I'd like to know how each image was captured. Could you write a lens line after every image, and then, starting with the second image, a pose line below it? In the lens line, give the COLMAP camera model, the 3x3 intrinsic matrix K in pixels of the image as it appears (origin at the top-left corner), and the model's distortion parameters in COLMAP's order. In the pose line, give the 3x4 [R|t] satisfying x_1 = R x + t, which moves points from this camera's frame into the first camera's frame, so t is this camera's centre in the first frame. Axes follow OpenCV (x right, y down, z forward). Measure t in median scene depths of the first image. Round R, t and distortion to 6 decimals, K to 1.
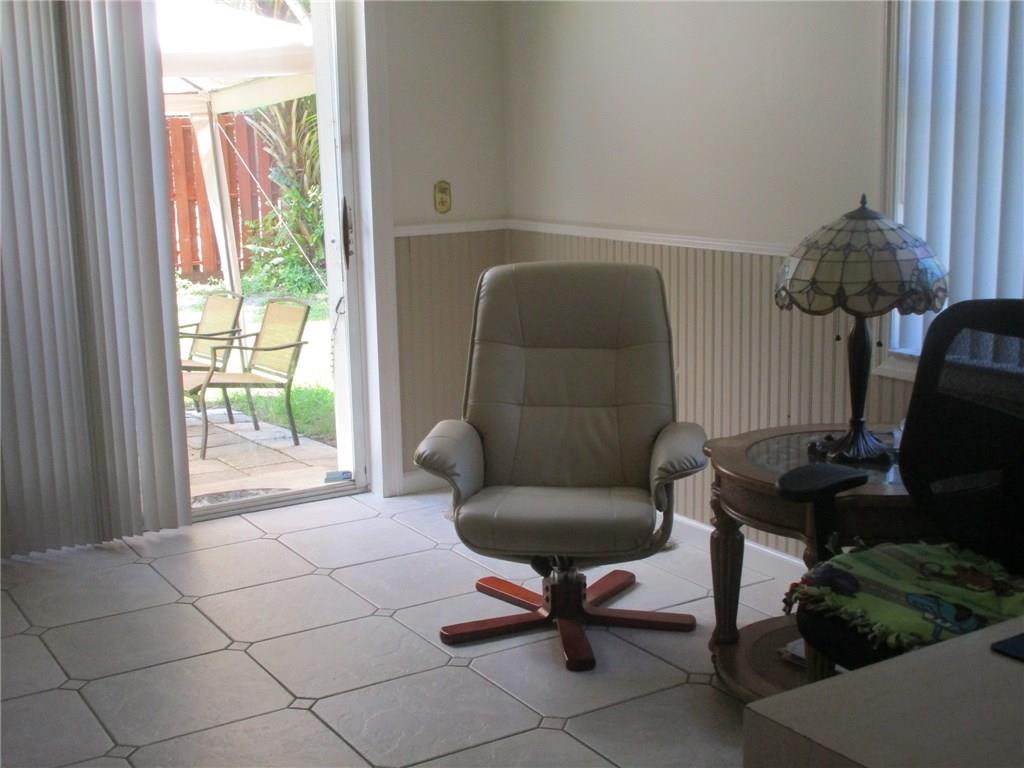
lens RADIAL K [[1323.6, 0, 512.0], [0, 1323.6, 384.0], [0, 0, 1]] dist [-0.011854, 0.006724]
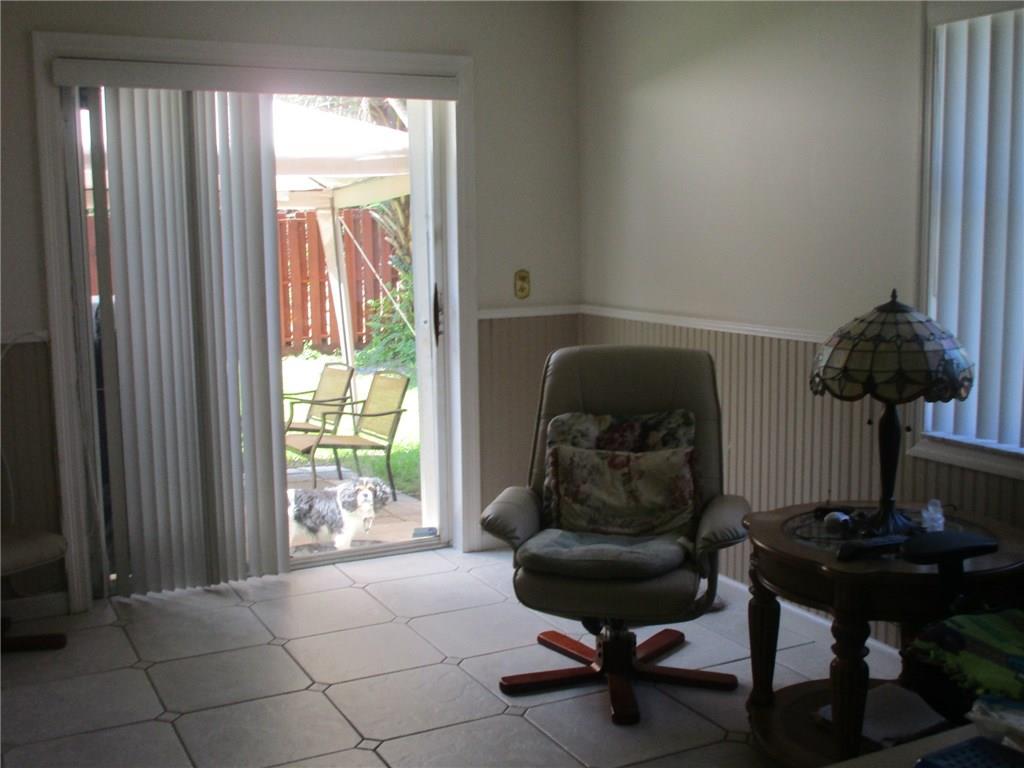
lens RADIAL K [[1167.7, 0, 512.0], [0, 1167.7, 384.0], [0, 0, 1]] dist [-0.022704, -0.023599]
pose [[0.996496, 0.020064, -0.081201, 0.027840], [-0.024323, 0.998361, -0.051800, -0.007904], [0.080029, 0.053593, 0.995351, 0.029639]]
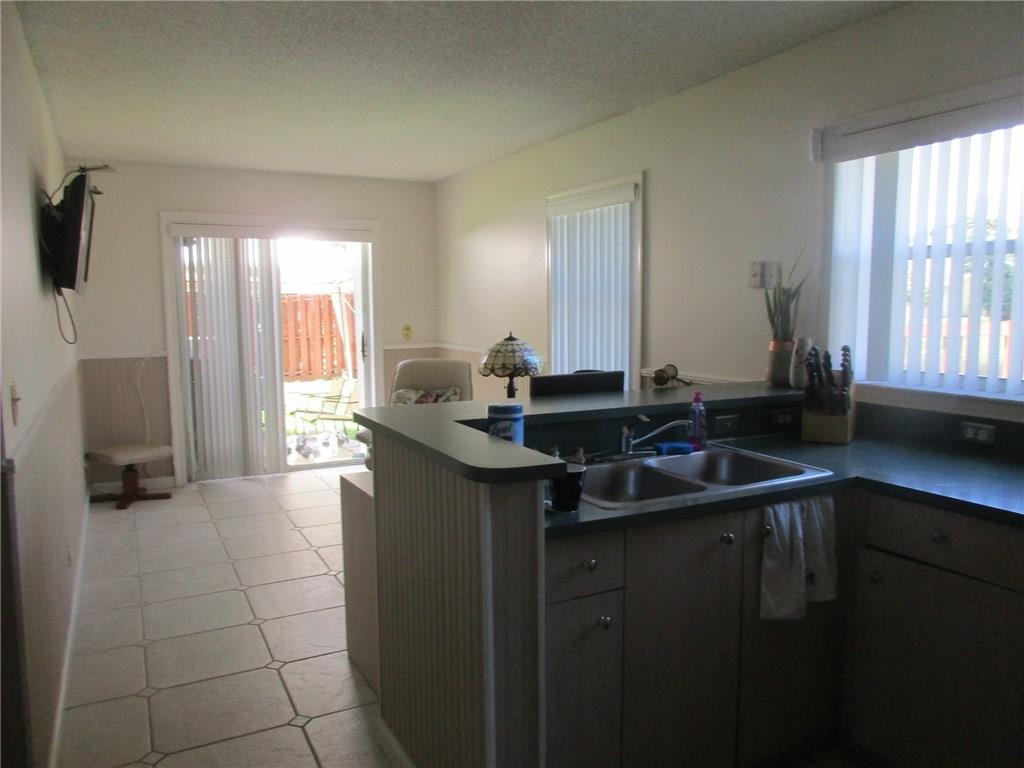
lens RADIAL K [[765.6, 0, 512.0], [0, 765.6, 384.0], [0, 0, 1]] dist [-0.003005, -0.000394]
pose [[0.997036, 0.023596, -0.073230, 0.306457], [-0.029504, 0.996304, -0.080668, 0.064571], [0.071056, 0.082590, 0.994047, -0.386007]]
